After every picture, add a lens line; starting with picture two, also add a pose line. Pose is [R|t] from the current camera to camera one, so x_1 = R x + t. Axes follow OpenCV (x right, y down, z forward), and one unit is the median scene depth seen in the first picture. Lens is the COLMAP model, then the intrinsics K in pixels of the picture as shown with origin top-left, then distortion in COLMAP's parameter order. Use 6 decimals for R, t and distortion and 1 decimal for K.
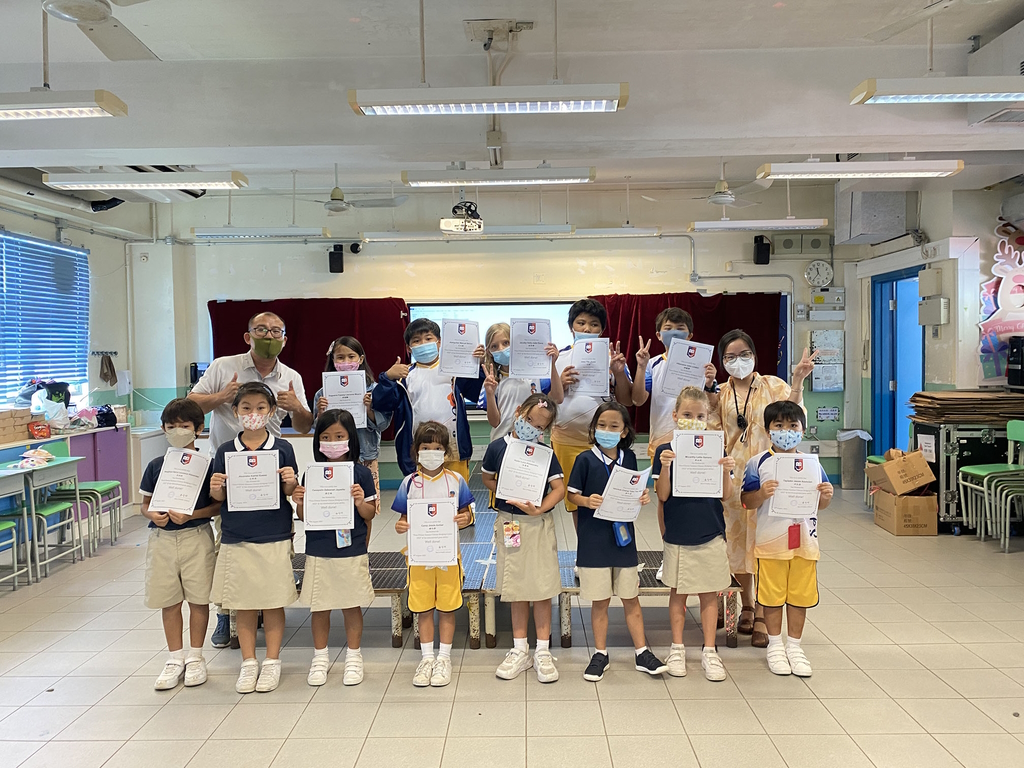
lens RADIAL K [[778.2, 0, 512.6], [0, 778.2, 383.4], [0, 0, 1]] dist [0.000668, -0.001191]
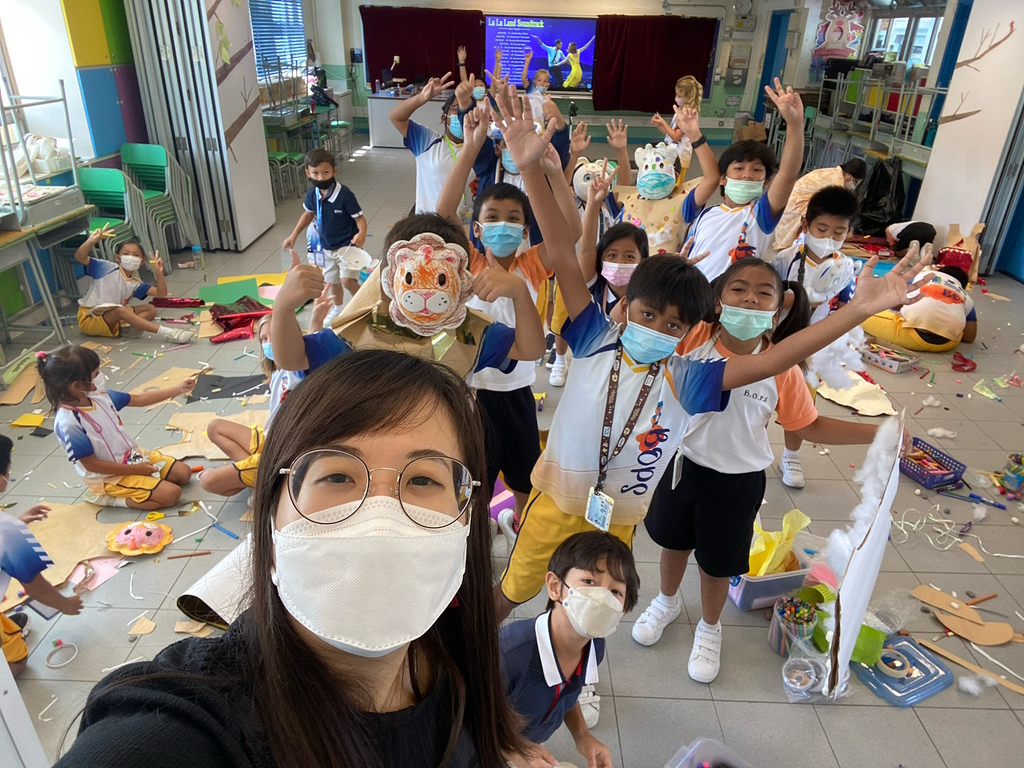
lens RADIAL K [[695.9, 0, 510.7], [0, 695.9, 383.4], [0, 0, 1]] dist [0.011793, 0.000909]
pose [[0.999005, 0.034501, 0.028252, -0.098318], [-0.043131, 0.908436, 0.415792, -0.013678], [-0.011320, -0.416597, 0.909021, -0.633756]]
